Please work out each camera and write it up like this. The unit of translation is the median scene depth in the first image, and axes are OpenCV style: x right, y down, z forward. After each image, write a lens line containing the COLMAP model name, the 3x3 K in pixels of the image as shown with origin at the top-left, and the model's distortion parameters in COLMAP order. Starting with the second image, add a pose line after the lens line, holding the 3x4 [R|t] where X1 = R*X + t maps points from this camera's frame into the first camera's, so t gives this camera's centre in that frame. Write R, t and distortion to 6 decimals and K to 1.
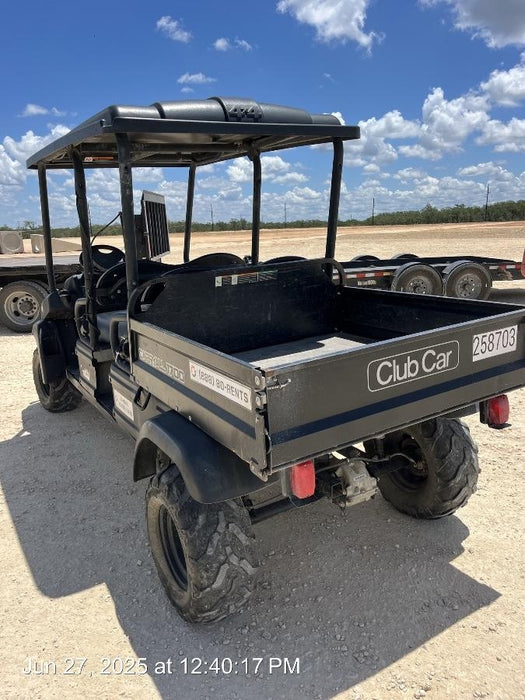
lens RADIAL K [[526.3, 0, 262.5], [0, 526.3, 350.0], [0, 0, 1]] dist [0.078117, -0.132821]
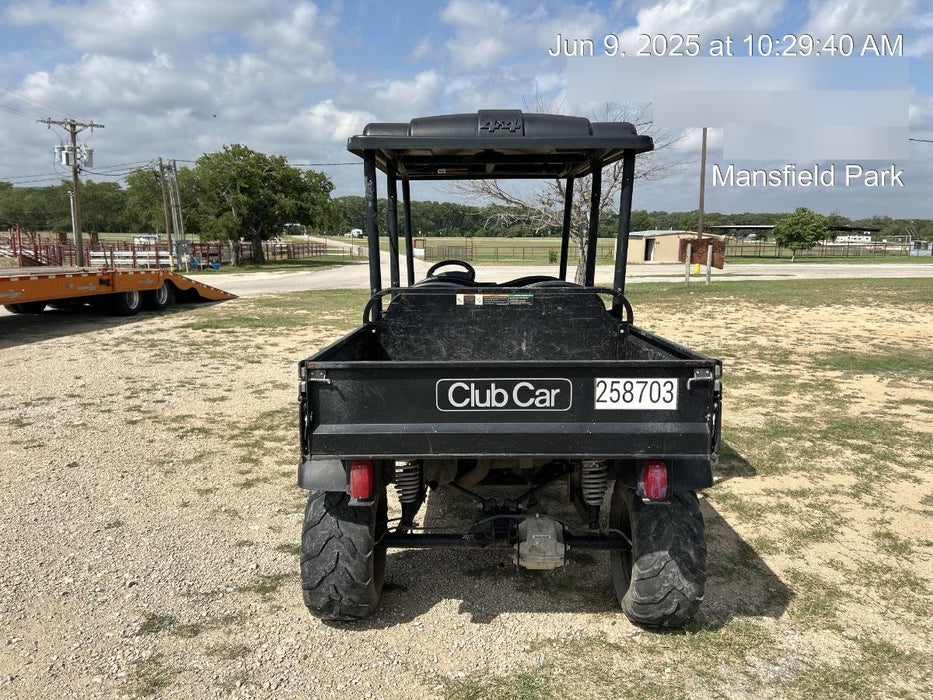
lens RADIAL K [[701.5, 0, 470.1], [0, 701.5, 356.1], [0, 0, 1]] dist [0.078117, -0.132821]
pose [[0.851022, 0.135995, -0.507215, 0.781178], [-0.175766, 0.983941, -0.031091, 0.009025], [0.494841, 0.115610, 0.861259, -0.094941]]
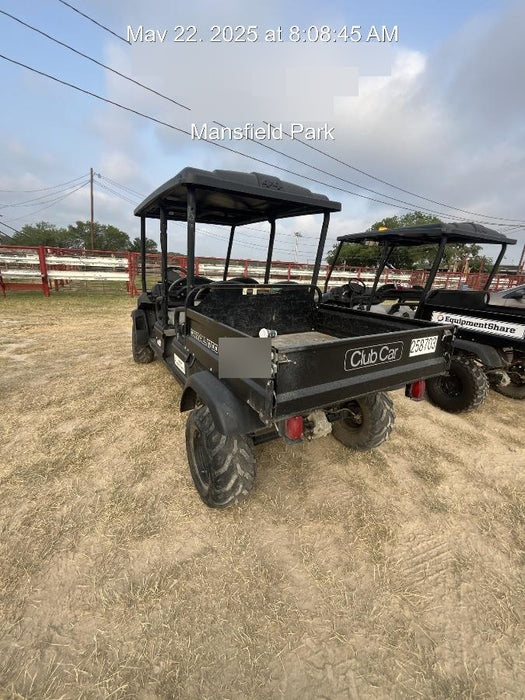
lens RADIAL K [[284.8, 0, 262.5], [0, 284.8, 350.0], [0, 0, 1]] dist [0.001357, 0.000045]
pose [[0.995590, 0.092916, 0.012917, -0.033836], [-0.093294, 0.995103, 0.032654, 0.015562], [-0.009820, -0.033715, 0.999383, 0.188742]]
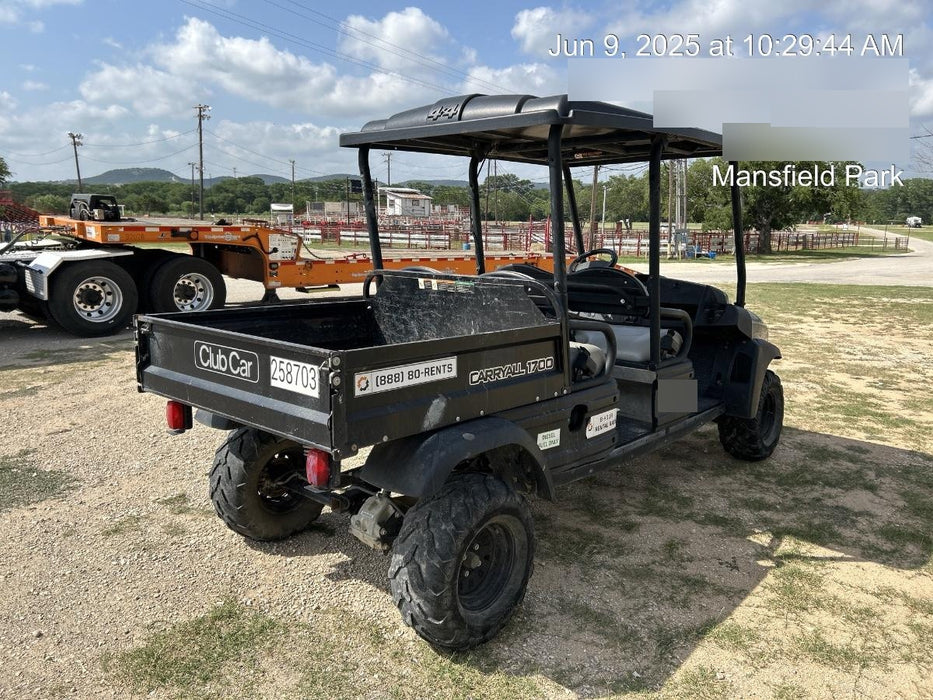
lens RADIAL K [[701.5, 0, 470.1], [0, 701.5, 356.1], [0, 0, 1]] dist [0.078117, -0.132821]
pose [[0.294275, 0.224458, -0.928989, 1.582849], [-0.264849, 0.953113, 0.146391, -0.287540], [0.918290, 0.202963, 0.339925, 0.881041]]
